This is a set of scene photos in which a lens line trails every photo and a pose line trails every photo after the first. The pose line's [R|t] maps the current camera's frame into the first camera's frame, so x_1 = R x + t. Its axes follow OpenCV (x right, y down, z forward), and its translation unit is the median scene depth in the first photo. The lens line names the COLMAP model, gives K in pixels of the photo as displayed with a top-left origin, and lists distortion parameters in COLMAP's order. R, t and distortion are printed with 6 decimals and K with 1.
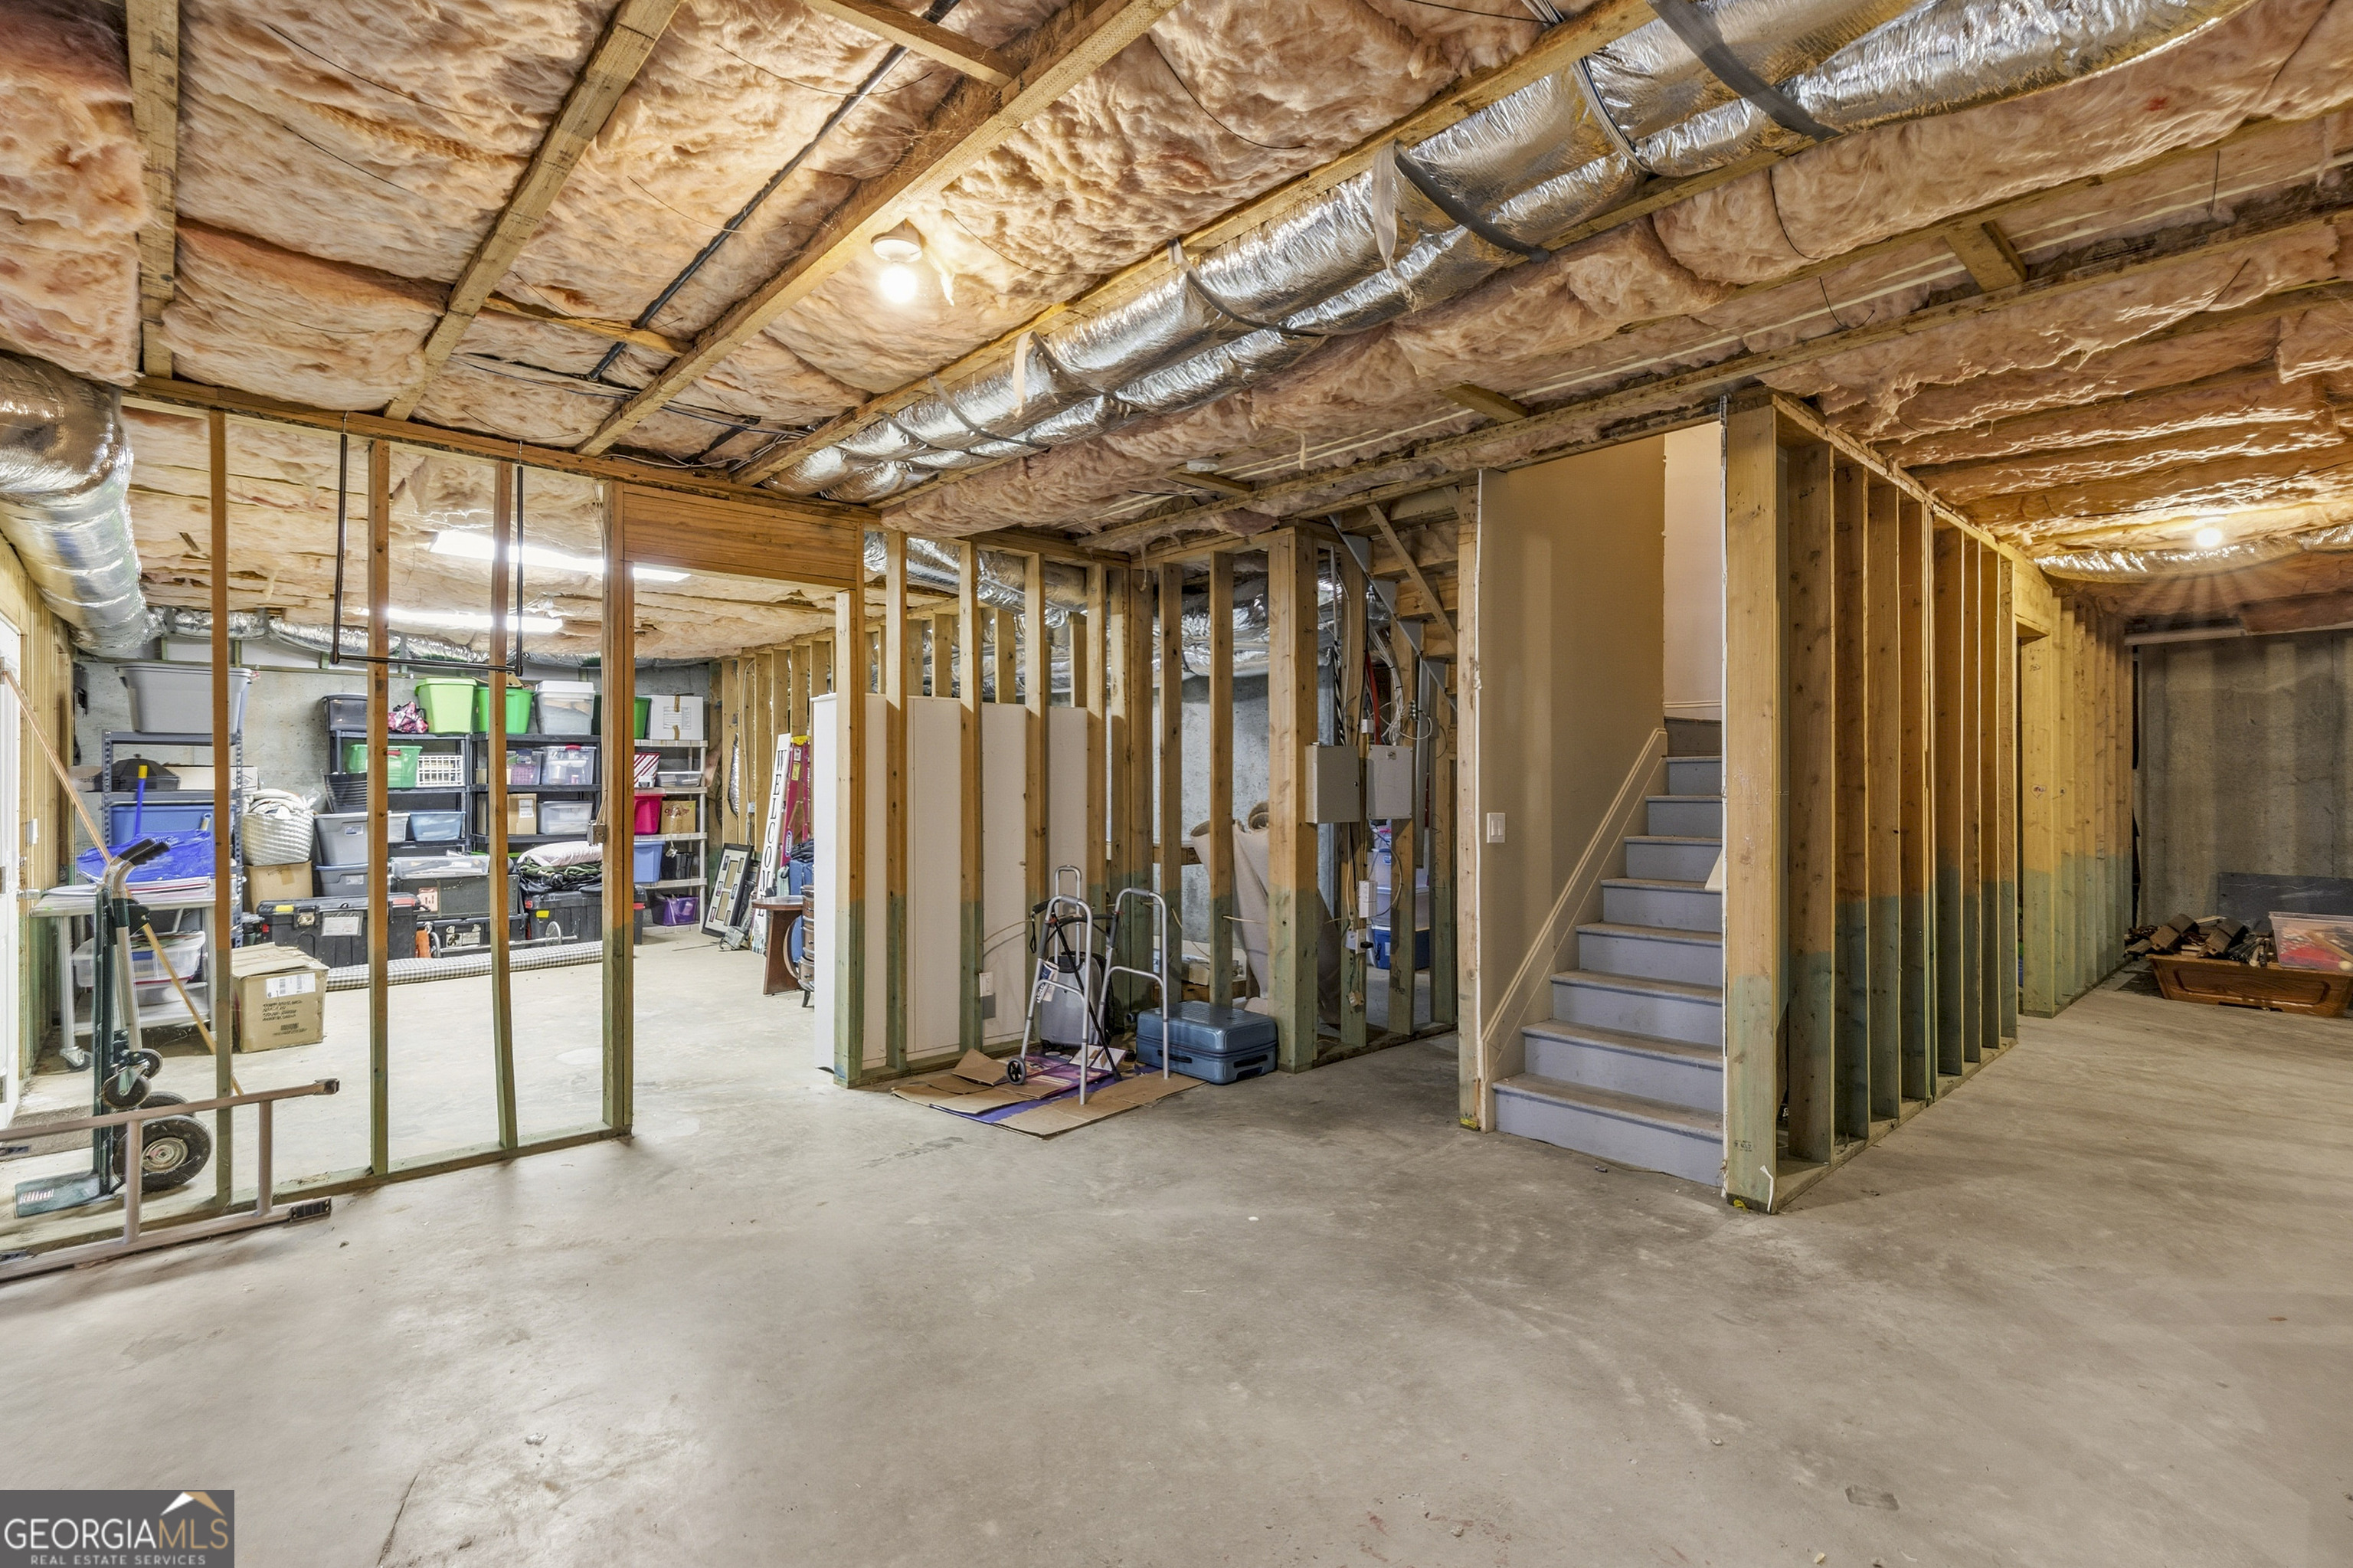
lens RADIAL K [[1111.8, 0, 1175.0], [0, 1111.8, 811.9], [0, 0, 1]] dist [0.001057, -0.000383]
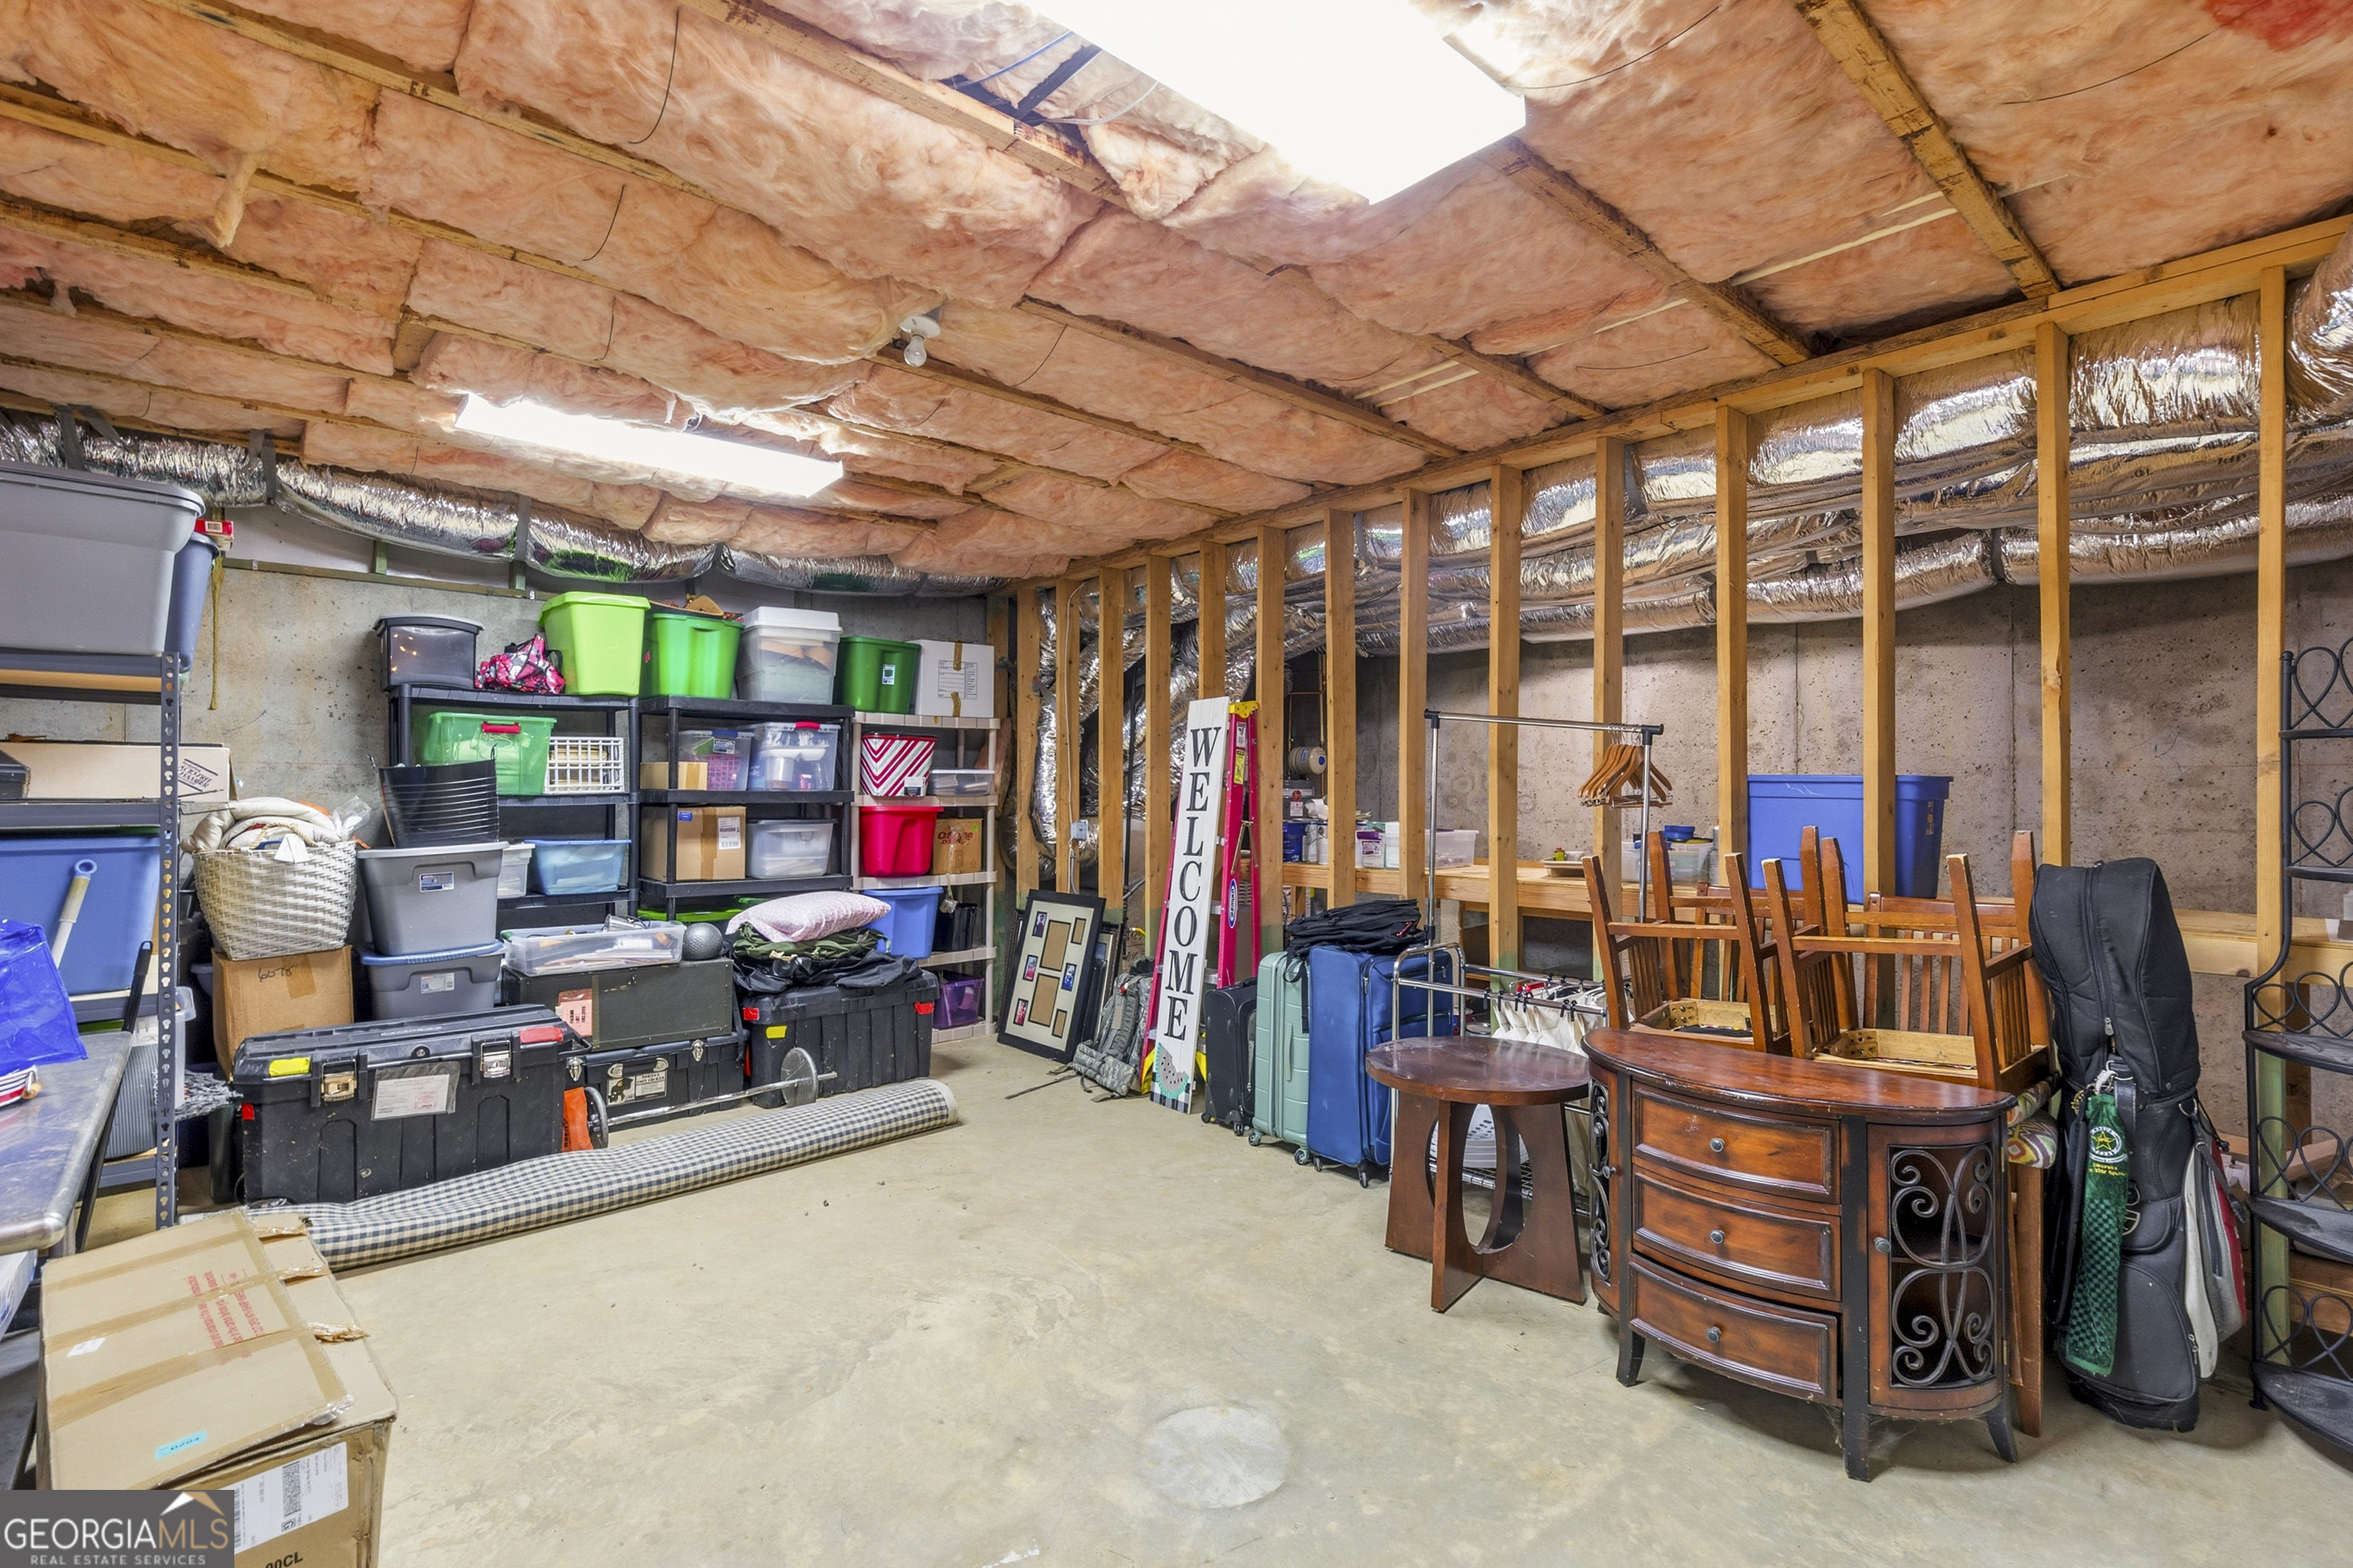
lens RADIAL K [[1111.8, 0, 1175.0], [0, 1111.8, 811.9], [0, 0, 1]] dist [0.001057, -0.000383]
pose [[0.999673, 0.002973, -0.025413, -0.357505], [-0.003212, 0.999951, -0.009360, -0.009546], [0.025384, 0.009439, 0.999633, 0.462018]]
